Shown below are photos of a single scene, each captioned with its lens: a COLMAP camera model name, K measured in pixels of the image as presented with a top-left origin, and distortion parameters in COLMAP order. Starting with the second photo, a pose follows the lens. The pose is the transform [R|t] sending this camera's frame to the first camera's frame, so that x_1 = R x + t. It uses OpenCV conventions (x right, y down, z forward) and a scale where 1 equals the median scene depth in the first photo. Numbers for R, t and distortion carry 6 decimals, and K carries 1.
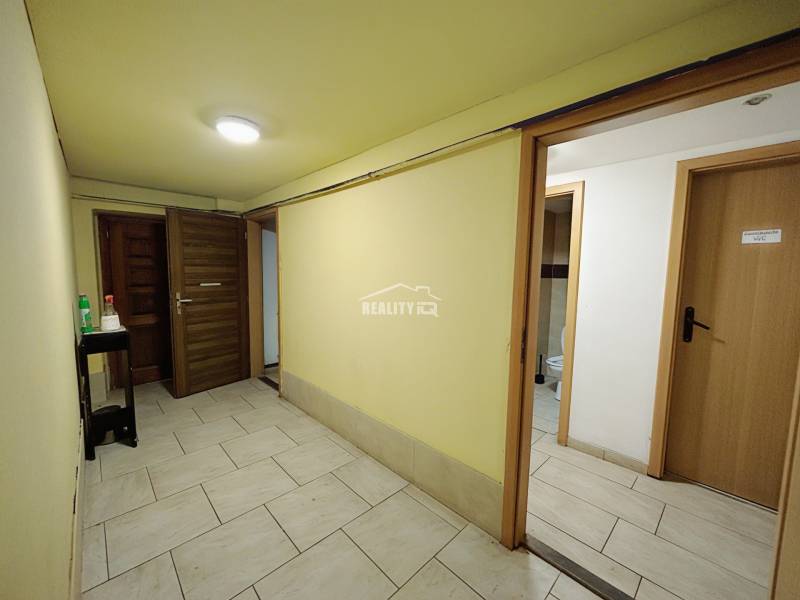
lens RADIAL K [[321.8, 0, 399.4], [0, 321.8, 298.5], [0, 0, 1]] dist [0.000945, 0.000427]
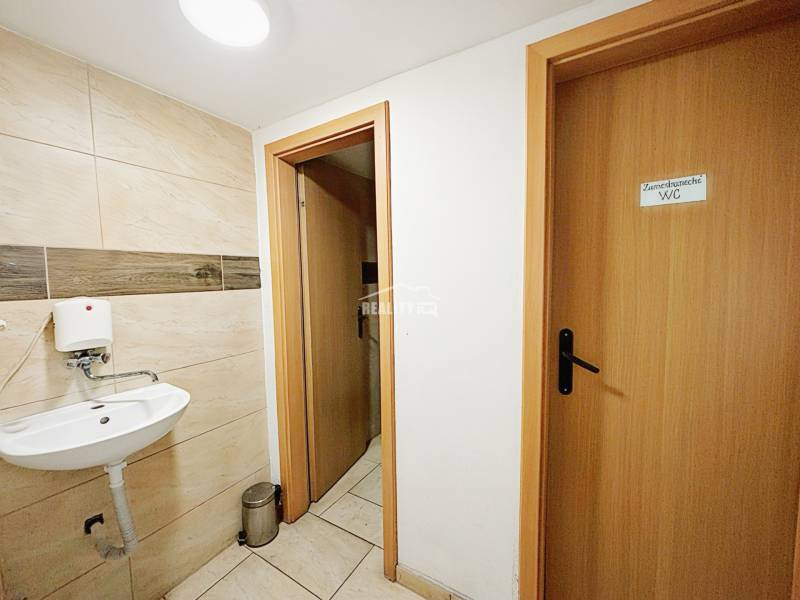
lens RADIAL K [[321.8, 0, 401.3], [0, 321.8, 300.6], [0, 0, 1]] dist [0.000945, 0.000427]
pose [[0.969026, -0.041138, 0.243510, 0.517935], [0.047609, 0.998651, -0.020744, -0.025598], [-0.242328, 0.031695, 0.969677, 0.555310]]
